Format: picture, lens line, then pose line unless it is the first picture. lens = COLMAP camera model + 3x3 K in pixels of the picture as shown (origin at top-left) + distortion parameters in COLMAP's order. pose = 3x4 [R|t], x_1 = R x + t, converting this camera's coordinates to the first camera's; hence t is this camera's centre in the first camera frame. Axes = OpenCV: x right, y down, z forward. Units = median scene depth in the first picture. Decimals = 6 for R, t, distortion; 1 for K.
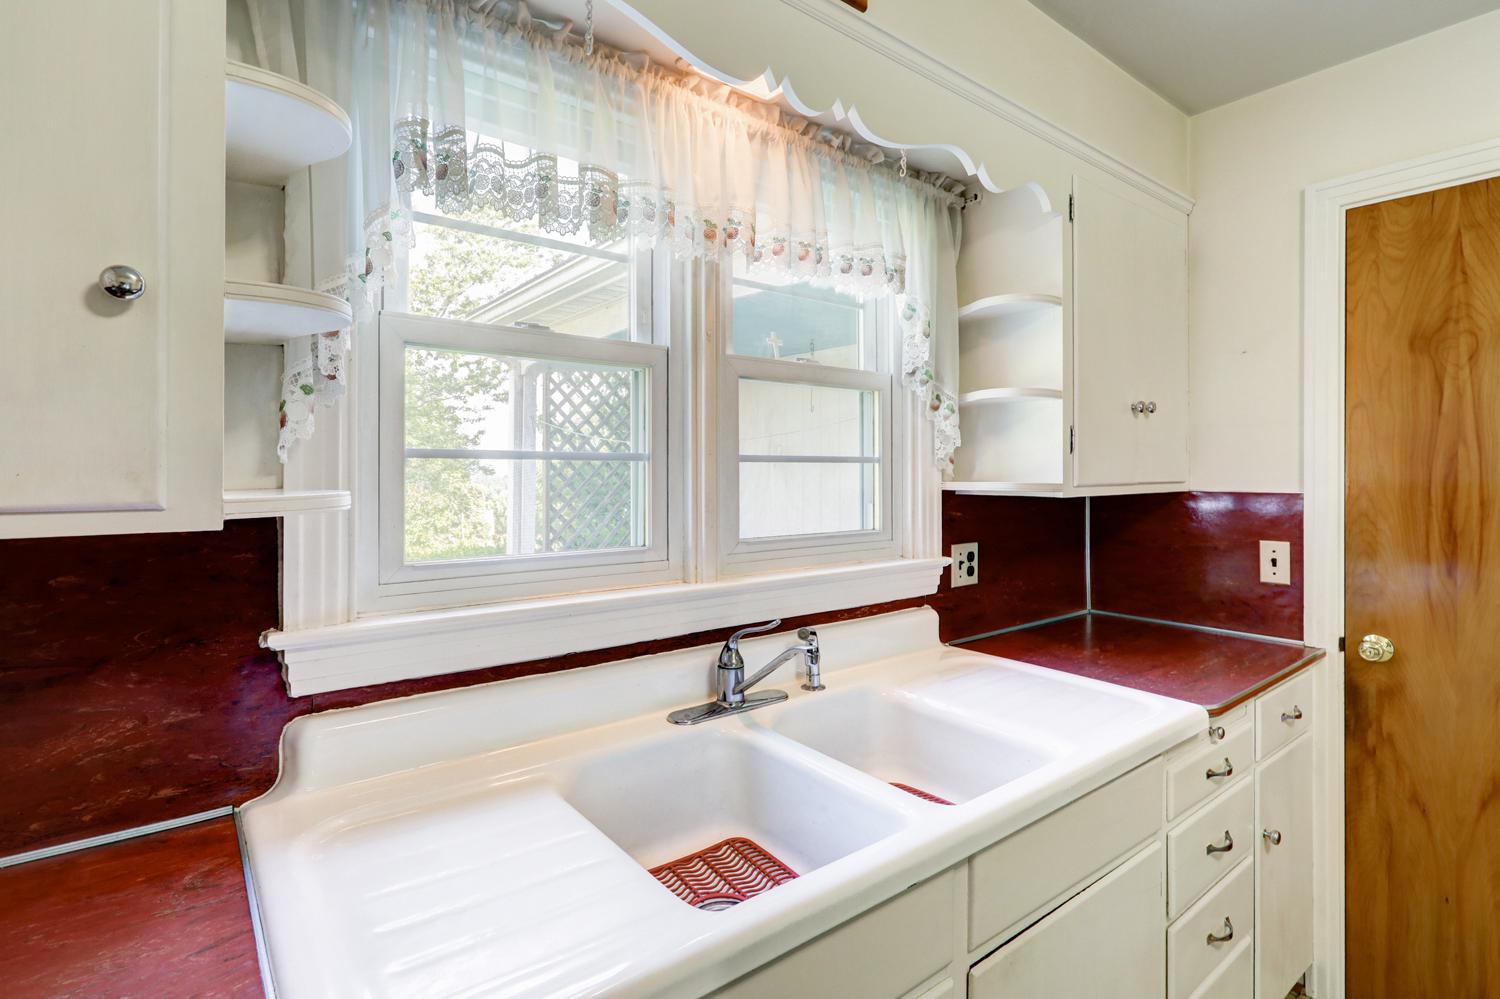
lens RADIAL K [[739.7, 0, 763.3], [0, 739.7, 471.5], [0, 0, 1]] dist [0.000791, 0.000748]
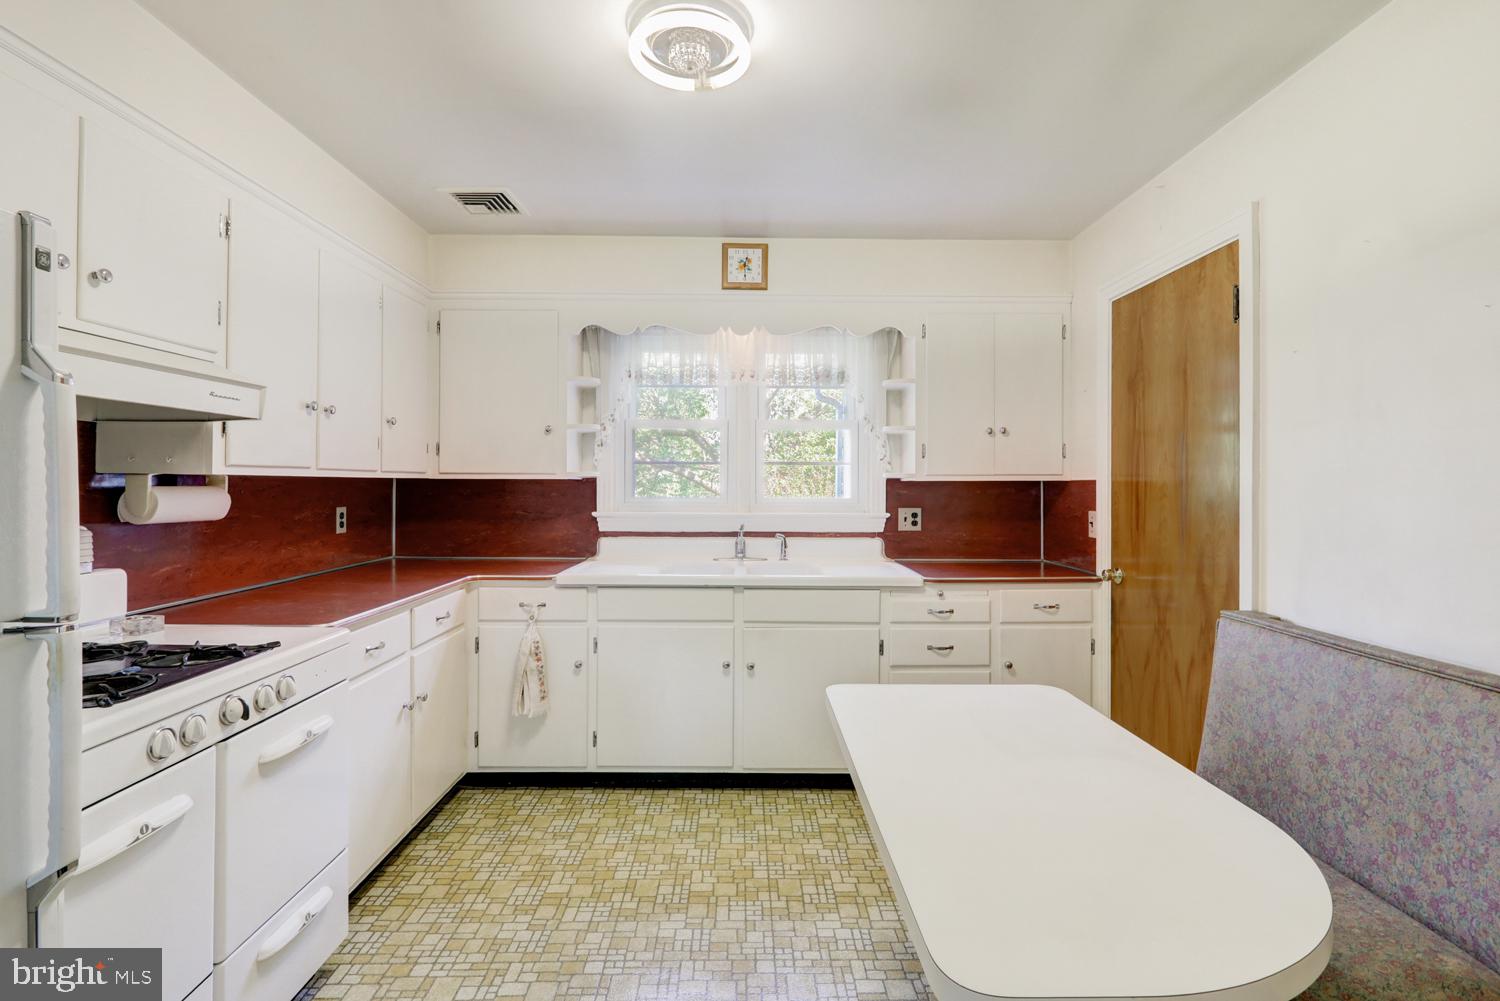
lens RADIAL K [[739.7, 0, 749.7], [0, 739.7, 491.2], [0, 0, 1]] dist [0.000791, 0.000748]
pose [[0.786682, 0.008832, -0.617295, 1.243617], [-0.002124, 0.999930, 0.011599, 0.040015], [0.617354, -0.007814, 0.786646, -0.791302]]
